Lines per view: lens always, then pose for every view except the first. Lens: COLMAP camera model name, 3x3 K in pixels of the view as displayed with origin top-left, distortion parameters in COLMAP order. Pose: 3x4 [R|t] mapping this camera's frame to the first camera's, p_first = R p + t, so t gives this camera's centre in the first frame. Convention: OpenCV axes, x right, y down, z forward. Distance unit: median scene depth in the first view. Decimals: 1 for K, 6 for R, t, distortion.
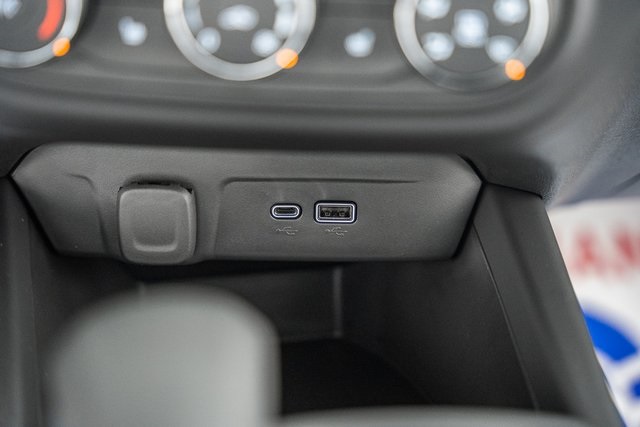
lens RADIAL K [[1186.1, 0, 320.0], [0, 1186.1, 213.5], [0, 0, 1]] dist [0.160846, 0.128322]
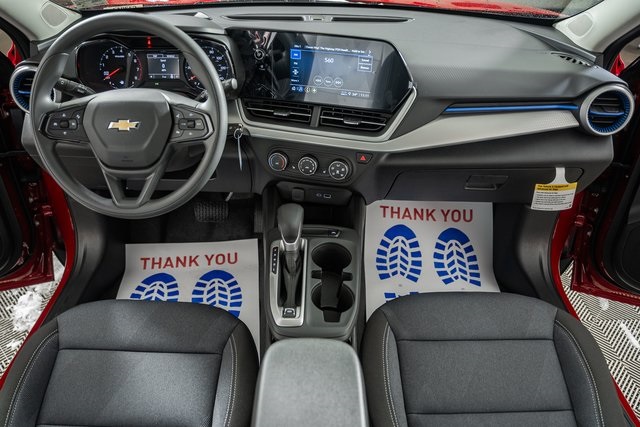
lens RADIAL K [[471.4, 0, 320.5], [0, 471.4, 220.8], [0, 0, 1]] dist [-0.174554, 0.121785]
pose [[0.981614, 0.107663, -0.157614, 0.409041], [-0.100589, 0.993557, 0.052219, 0.002768], [0.162220, -0.035405, 0.986119, -1.504513]]
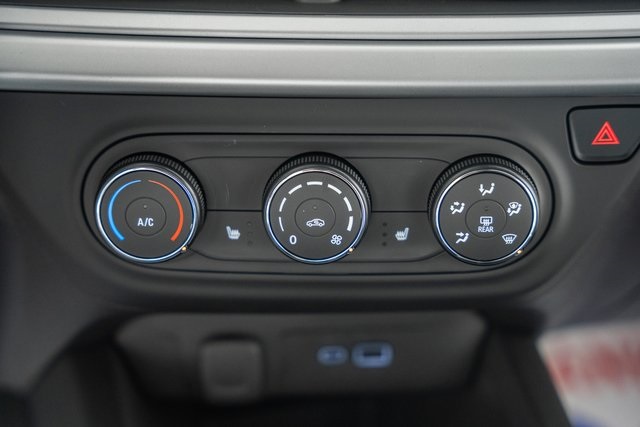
lens RADIAL K [[1186.1, 0, 320.0], [0, 1186.1, 213.5], [0, 0, 1]] dist [0.160846, 0.128322]
pose [[0.998698, -0.041023, 0.030316, -0.083949], [0.043721, 0.994565, -0.094491, -0.036724], [-0.026275, 0.095693, 0.995064, -0.286067]]
